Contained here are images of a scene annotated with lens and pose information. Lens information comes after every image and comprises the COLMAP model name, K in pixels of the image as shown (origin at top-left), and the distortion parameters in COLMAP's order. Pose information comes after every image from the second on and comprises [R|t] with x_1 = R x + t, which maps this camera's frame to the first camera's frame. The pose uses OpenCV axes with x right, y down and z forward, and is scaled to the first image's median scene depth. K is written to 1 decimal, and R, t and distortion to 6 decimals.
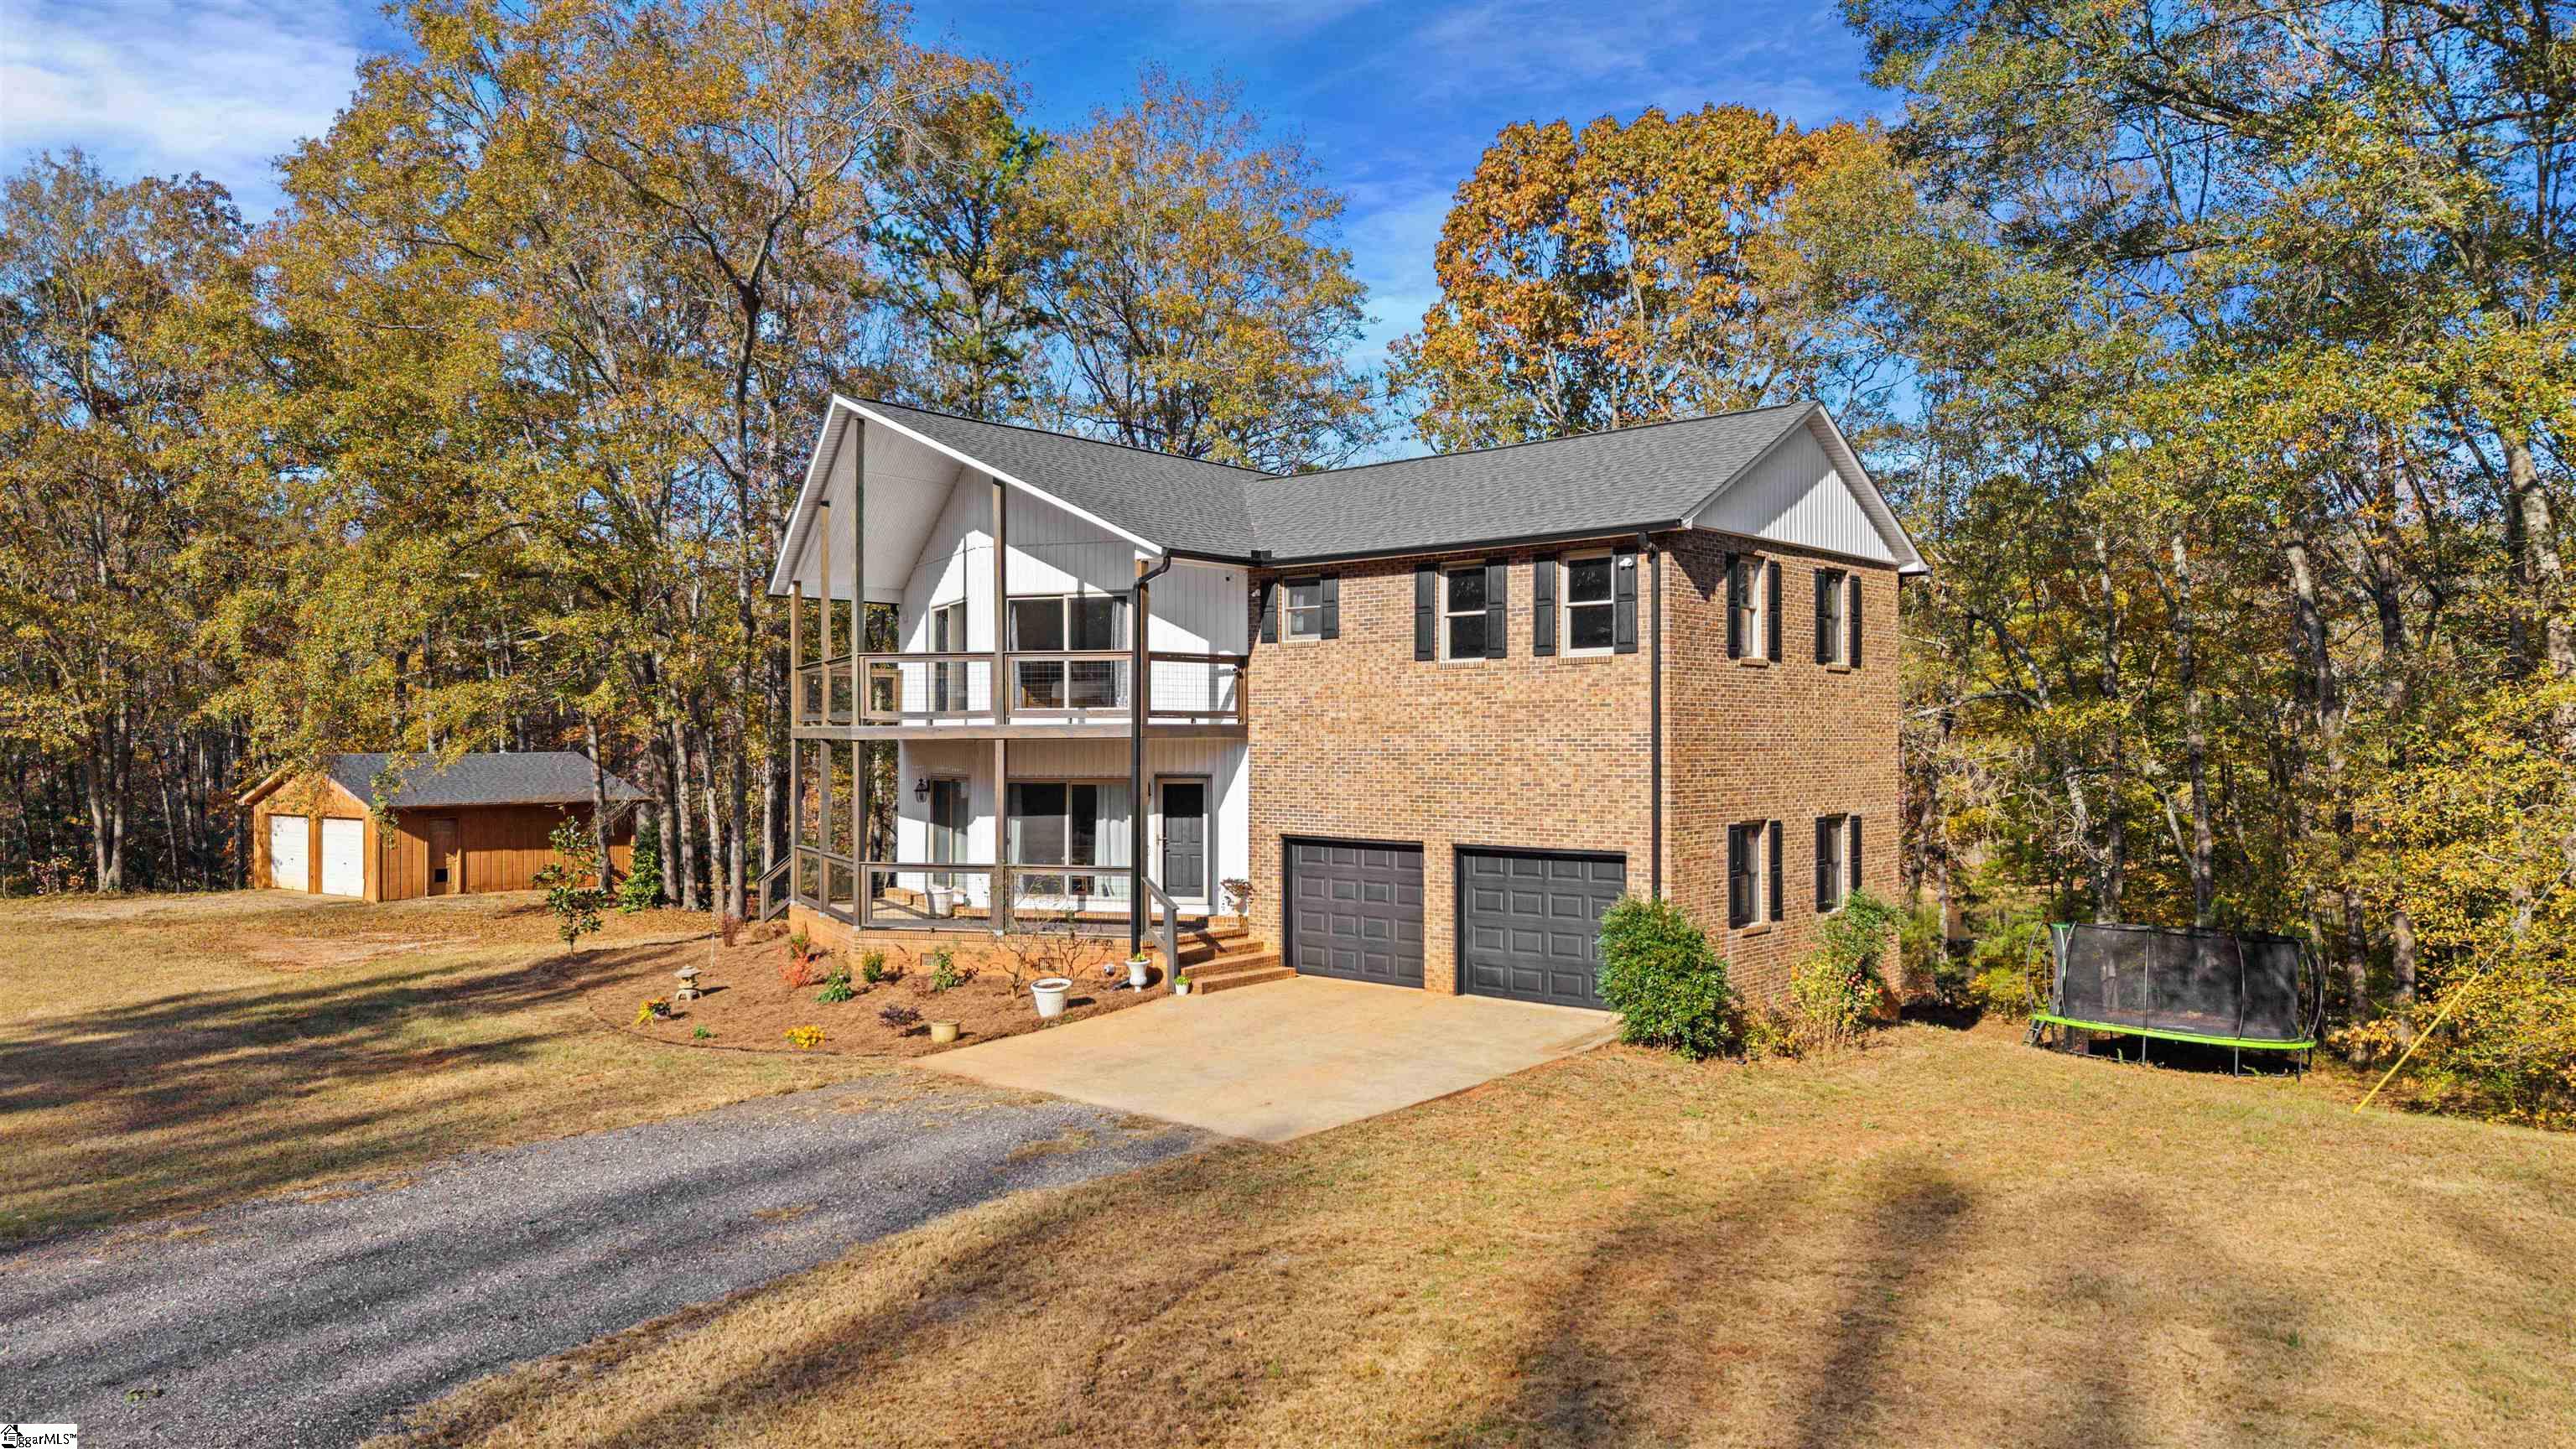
lens RADIAL K [[1861.8, 0, 1288.0], [0, 1861.8, 724.5], [0, 0, 1]] dist [0.020669, -0.000792]
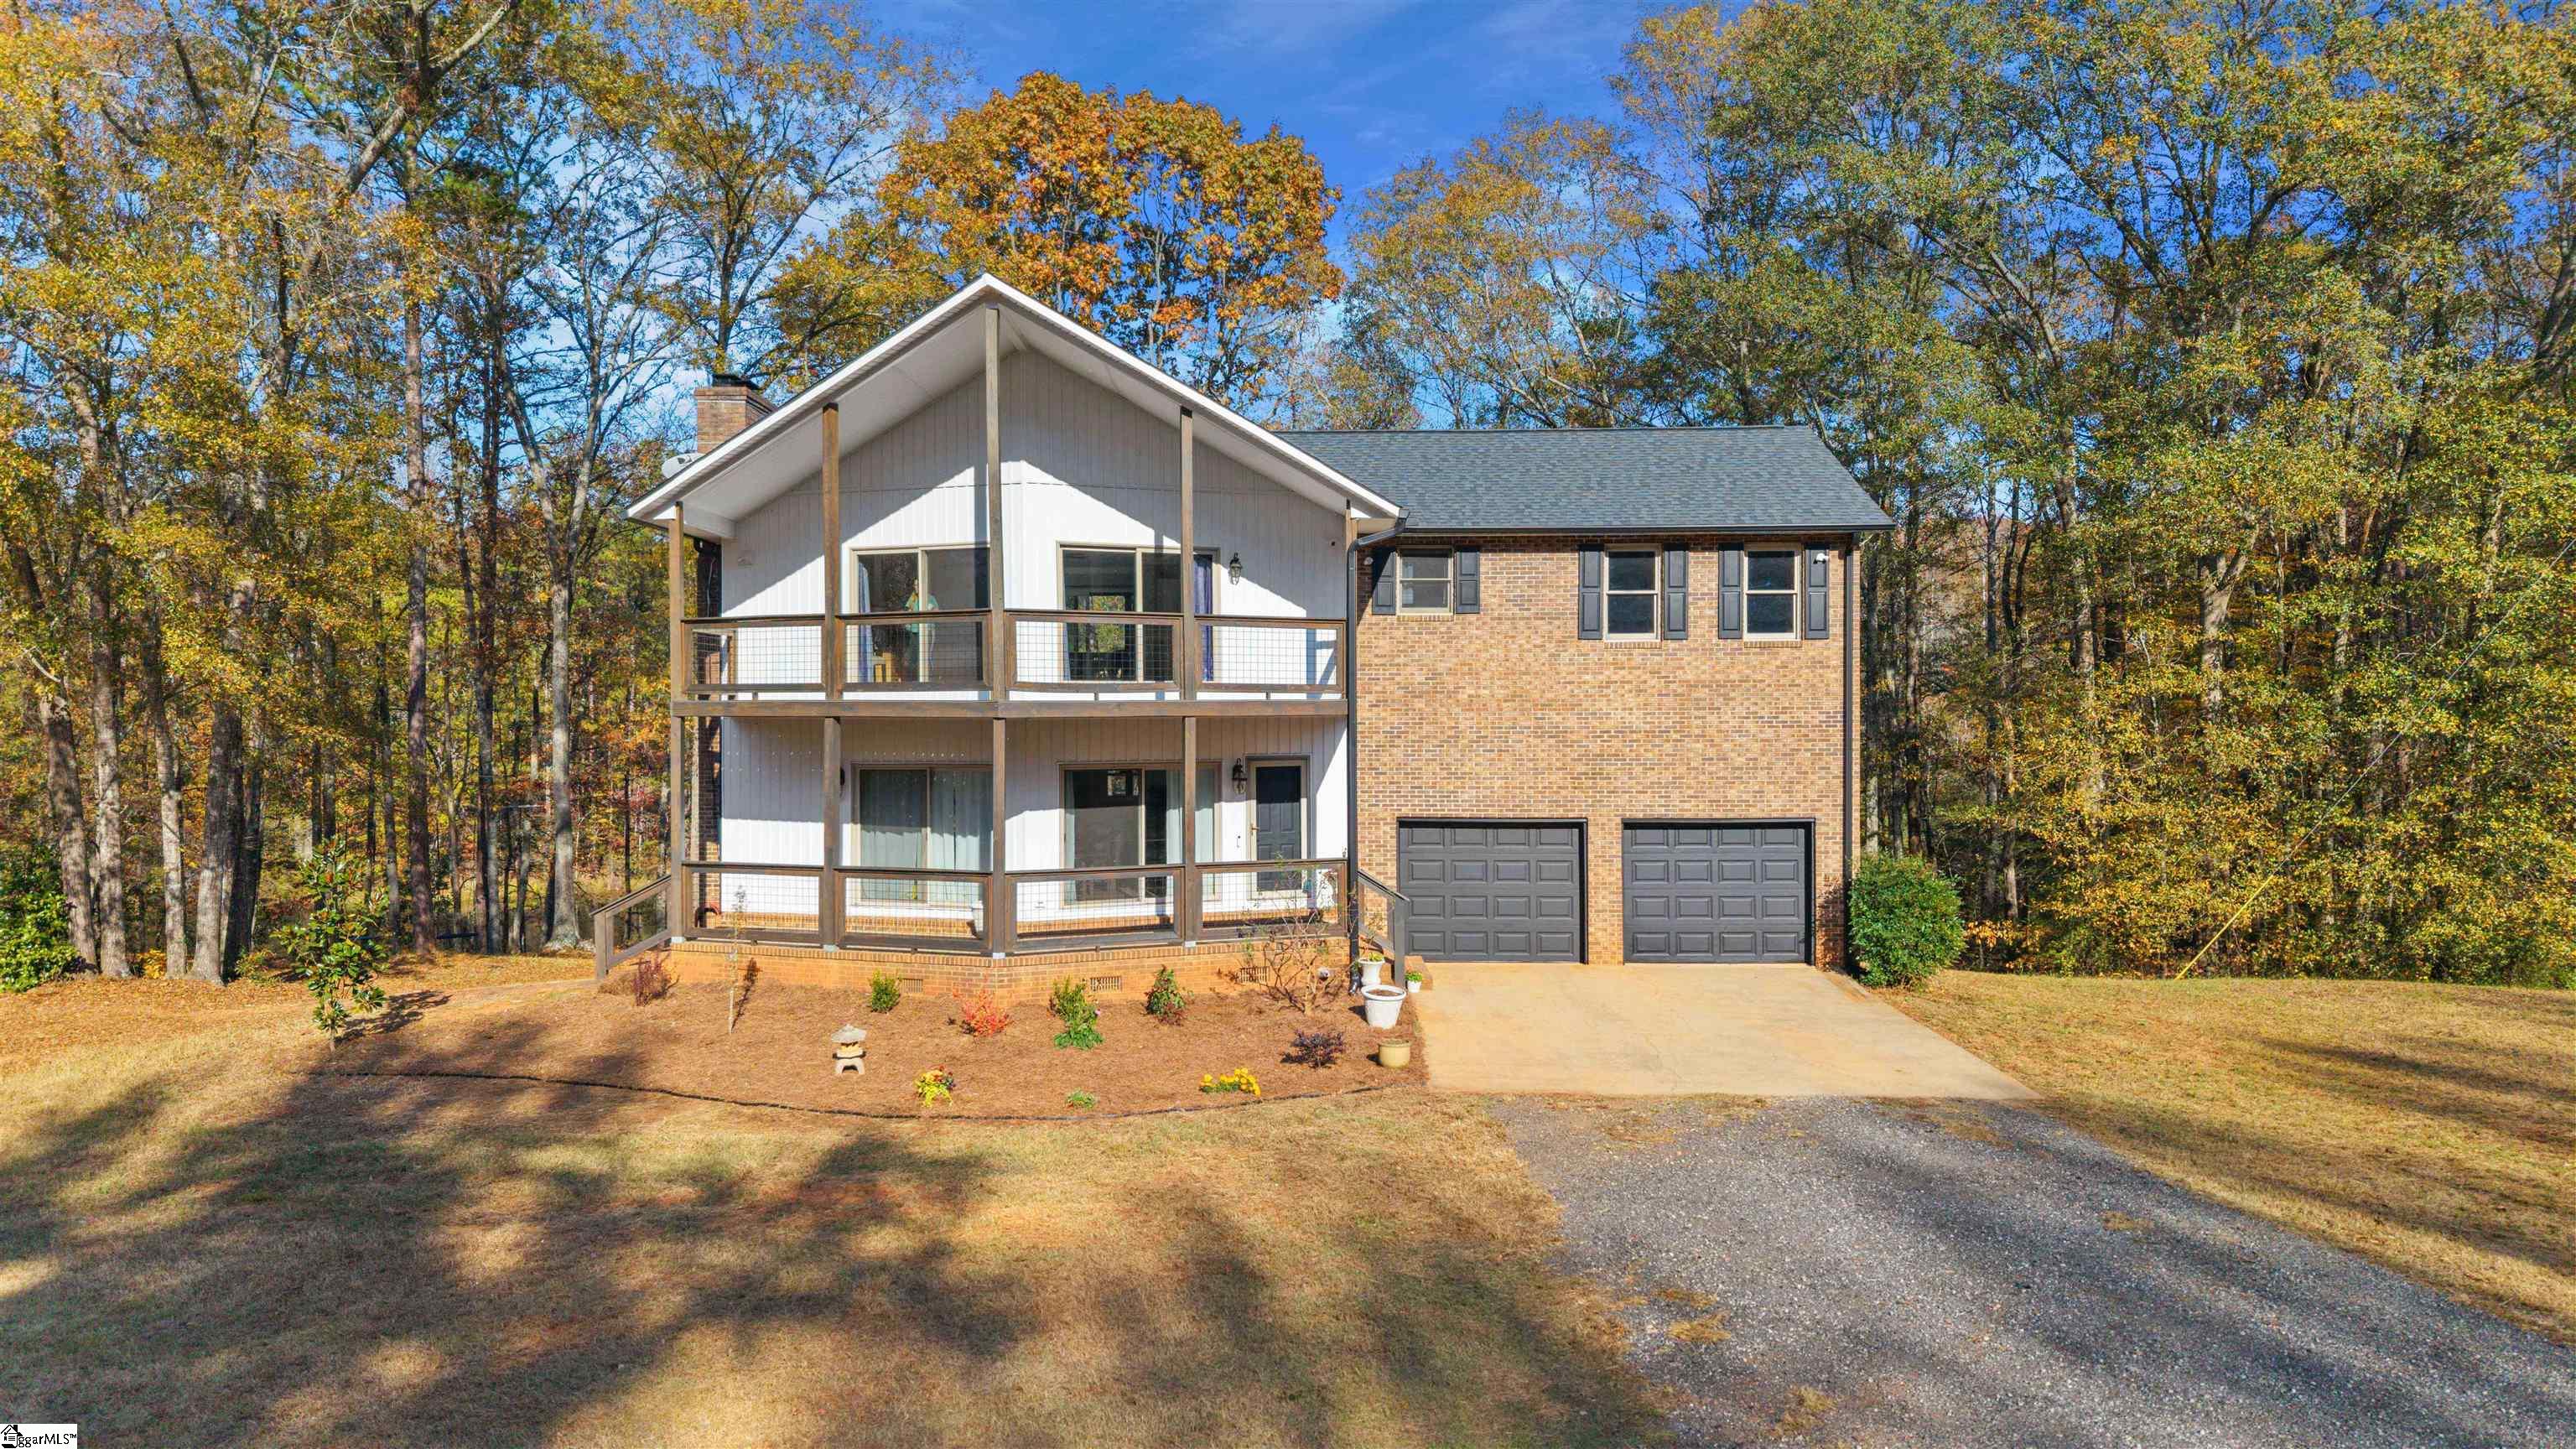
lens RADIAL K [[1861.8, 0, 1288.0], [0, 1861.8, 724.5], [0, 0, 1]] dist [0.020669, -0.000792]
pose [[0.731322, -0.001726, 0.682030, -0.693068], [-0.004545, 0.999962, 0.007404, 0.004976], [-0.682017, -0.008514, 0.731286, 0.344733]]
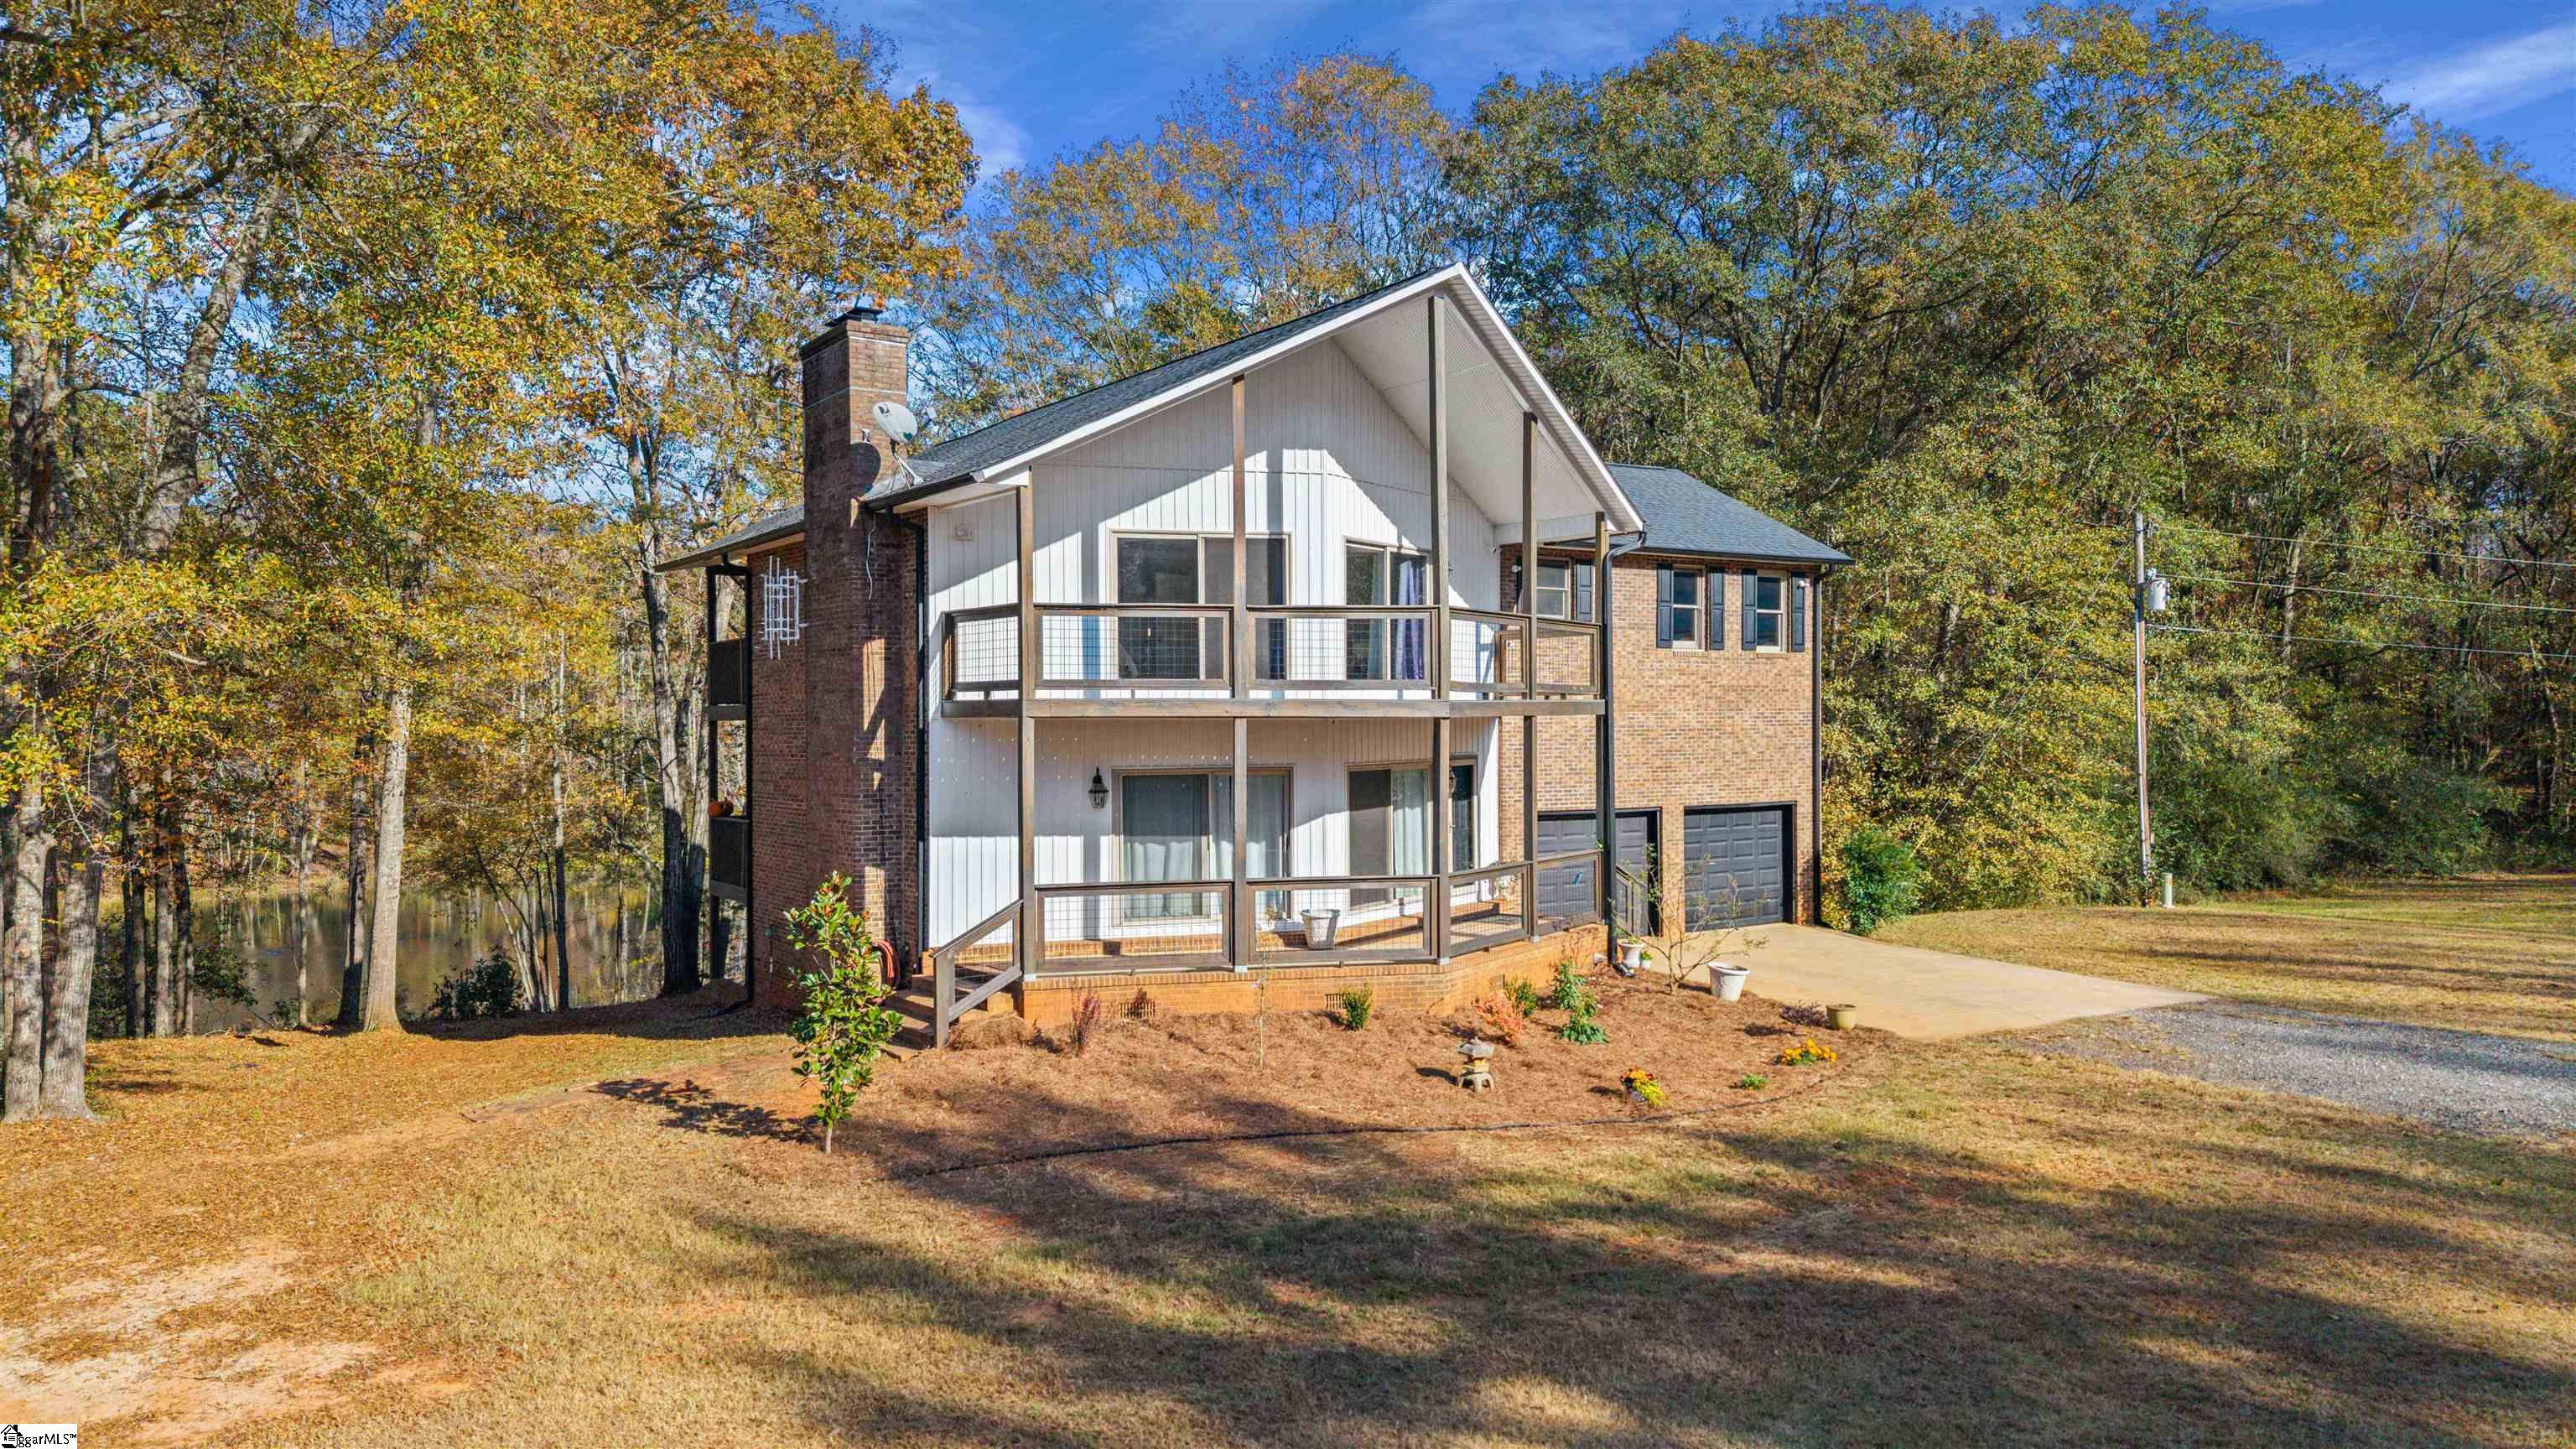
lens RADIAL K [[1793.6, 0, 1288.0], [0, 1793.6, 724.5], [0, 0, 1]] dist [-0.126362, 0.000282]
pose [[0.246902, -0.001912, 0.969038, -0.977512], [-0.003516, 0.999990, 0.002869, 0.009740], [-0.969034, -0.004116, 0.246893, 0.892339]]
